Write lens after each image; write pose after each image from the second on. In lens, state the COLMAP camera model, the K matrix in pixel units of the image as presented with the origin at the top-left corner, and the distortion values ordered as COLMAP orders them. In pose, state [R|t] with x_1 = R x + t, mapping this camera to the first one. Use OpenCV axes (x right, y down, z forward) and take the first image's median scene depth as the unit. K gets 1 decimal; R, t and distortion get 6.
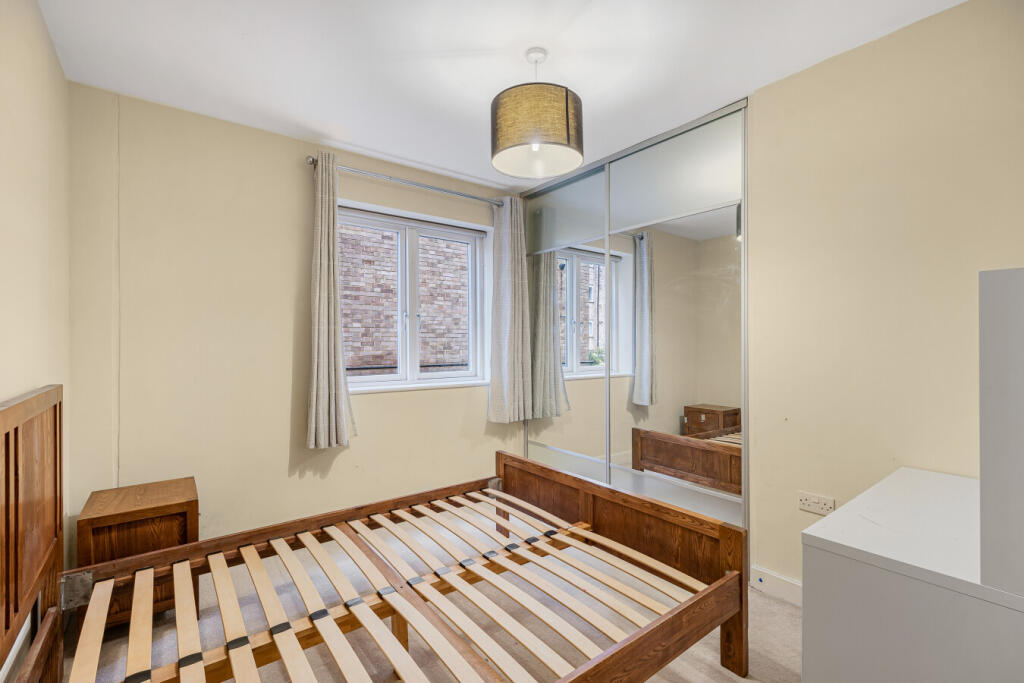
lens RADIAL K [[457.4, 0, 512.0], [0, 457.4, 341.5], [0, 0, 1]] dist [0.000226, 0.000139]
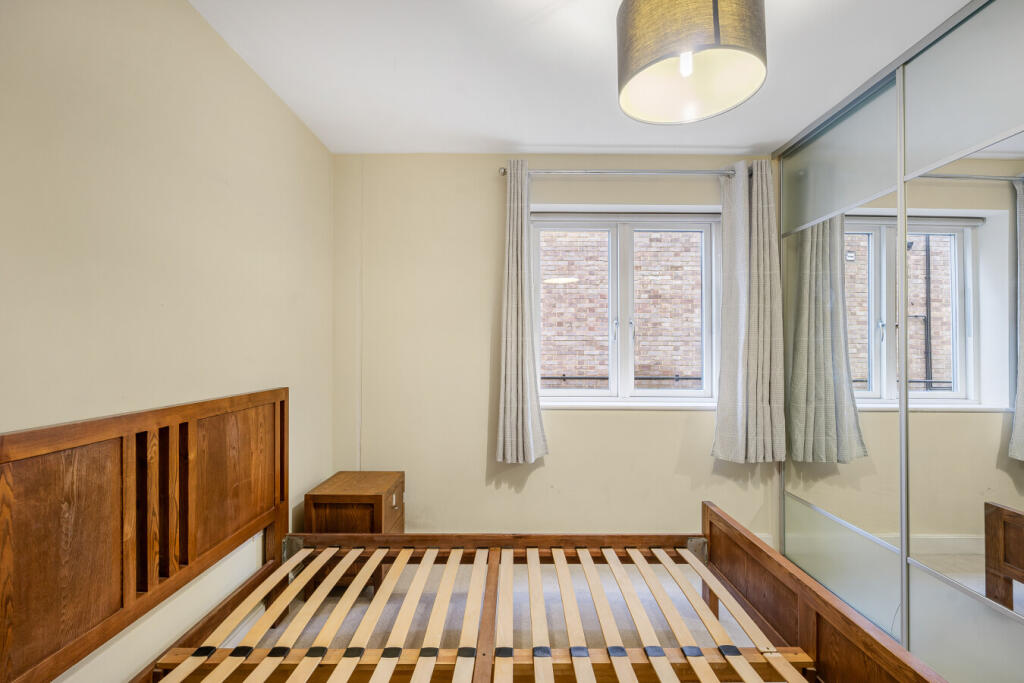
lens RADIAL K [[458.2, 0, 513.3], [0, 458.2, 344.5], [0, 0, 1]] dist [-0.000553, -0.006634]
pose [[0.794288, -0.002203, -0.607537, 0.176328], [-0.003783, 0.999956, -0.008572, -0.009776], [0.607529, 0.009107, 0.794245, 0.213796]]
